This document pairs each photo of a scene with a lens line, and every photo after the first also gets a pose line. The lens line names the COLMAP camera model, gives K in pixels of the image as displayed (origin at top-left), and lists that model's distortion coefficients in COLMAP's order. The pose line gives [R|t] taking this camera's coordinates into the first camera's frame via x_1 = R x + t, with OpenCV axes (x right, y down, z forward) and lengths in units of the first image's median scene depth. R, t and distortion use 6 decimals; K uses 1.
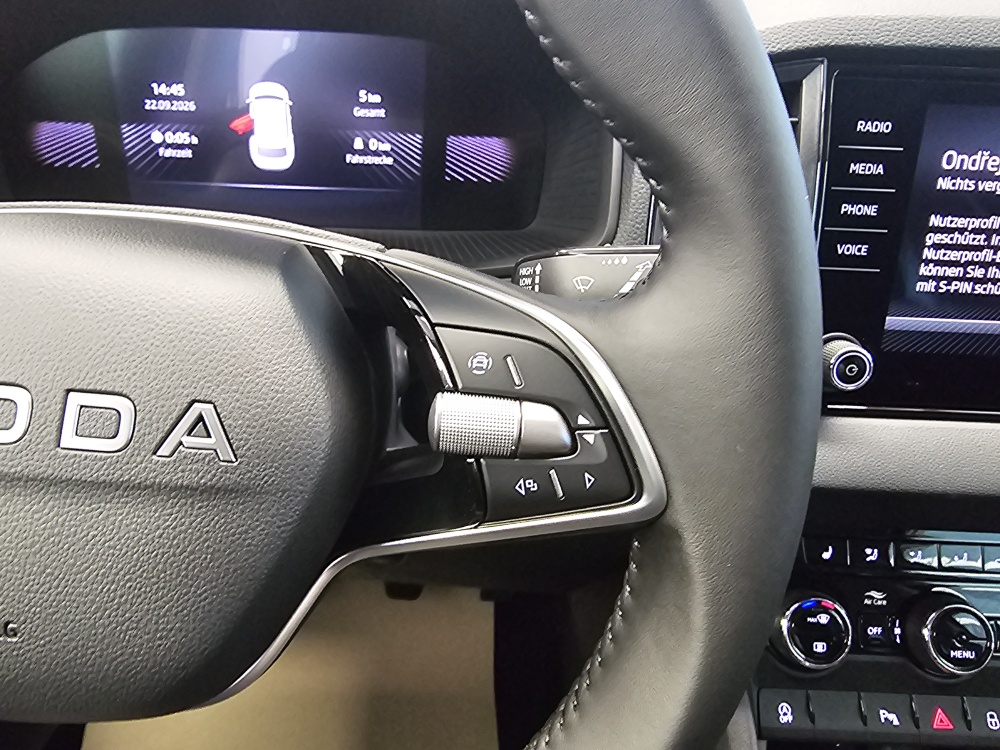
lens RADIAL K [[422.9, 0, 432.2], [0, 422.9, 286.3], [0, 0, 1]] dist [0.001988, -0.000820]
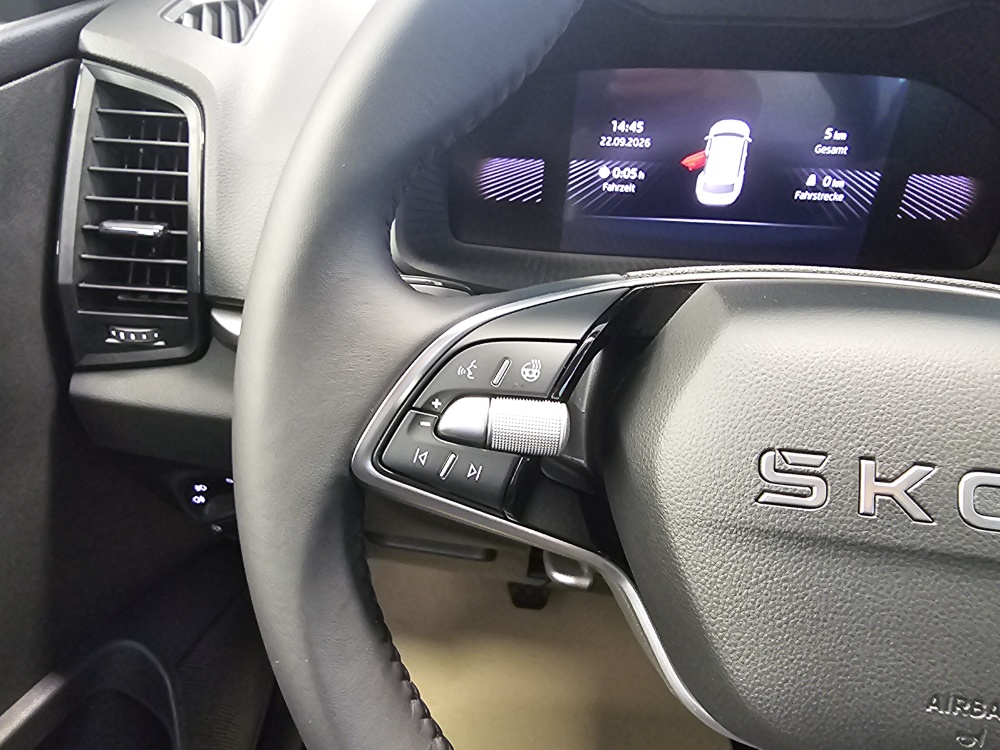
lens RADIAL K [[428.4, 0, 468.1], [0, 428.4, 280.8], [0, 0, 1]] dist [0.002572, 0.000218]
pose [[0.998540, 0.021487, -0.049562, -0.922889], [-0.021707, 0.999757, -0.003899, -0.081953], [0.049466, 0.004969, 0.998763, -0.041073]]
